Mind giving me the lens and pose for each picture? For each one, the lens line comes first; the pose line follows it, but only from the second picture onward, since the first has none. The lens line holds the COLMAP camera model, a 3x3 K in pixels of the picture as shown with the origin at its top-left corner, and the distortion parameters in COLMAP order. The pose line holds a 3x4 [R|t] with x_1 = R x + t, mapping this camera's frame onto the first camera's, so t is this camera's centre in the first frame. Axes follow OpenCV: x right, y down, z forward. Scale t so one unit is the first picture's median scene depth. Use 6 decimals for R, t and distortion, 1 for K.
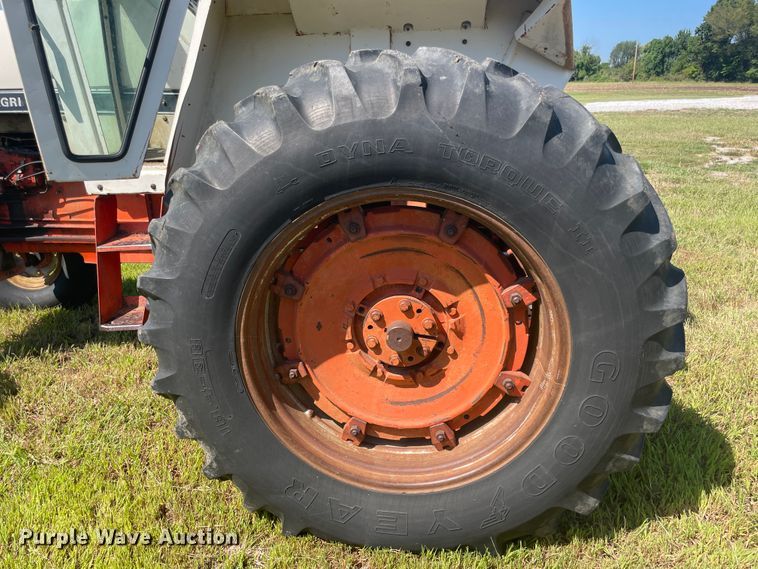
lens RADIAL K [[585.1, 0, 379.0], [0, 585.1, 284.5], [0, 0, 1]] dist [0.082477, -0.113291]
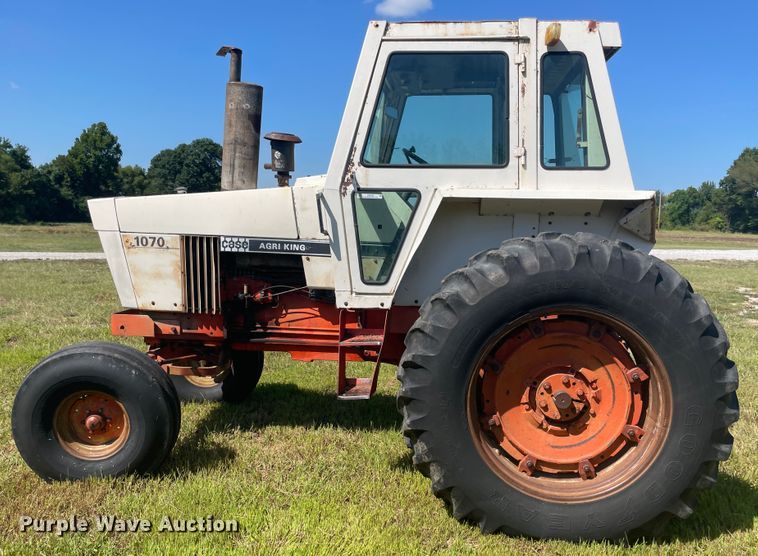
lens RADIAL K [[681.8, 0, 381.7], [0, 681.8, 288.4], [0, 0, 1]] dist [0.085791, -0.118562]
pose [[0.999119, 0.038645, 0.016338, -0.492541], [-0.034090, 0.974720, -0.220815, 0.220709], [-0.024458, 0.220063, 0.975179, -0.875730]]
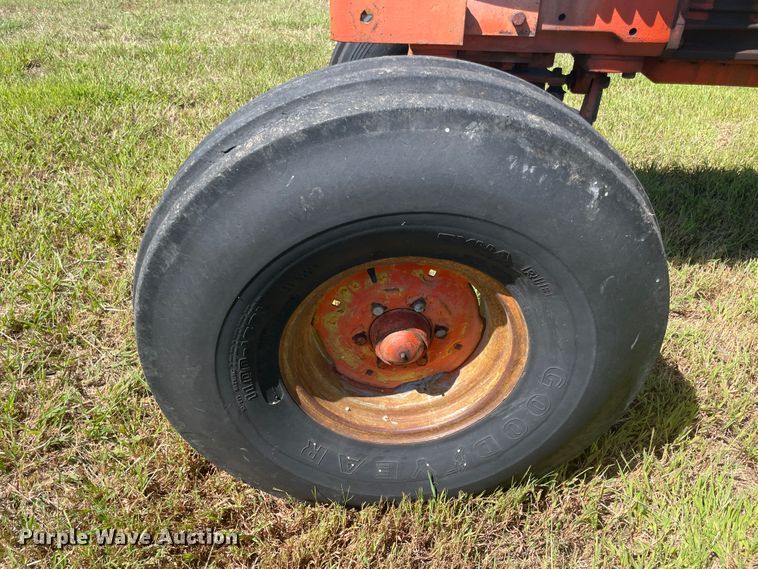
lens RADIAL K [[585.1, 0, 379.0], [0, 585.1, 284.5], [0, 0, 1]] dist [0.082477, -0.113291]
pose [[0.998739, 0.012240, 0.048686, -1.363570], [-0.022002, 0.978437, 0.205369, 0.019754], [-0.045122, -0.206181, 0.977473, 0.758291]]
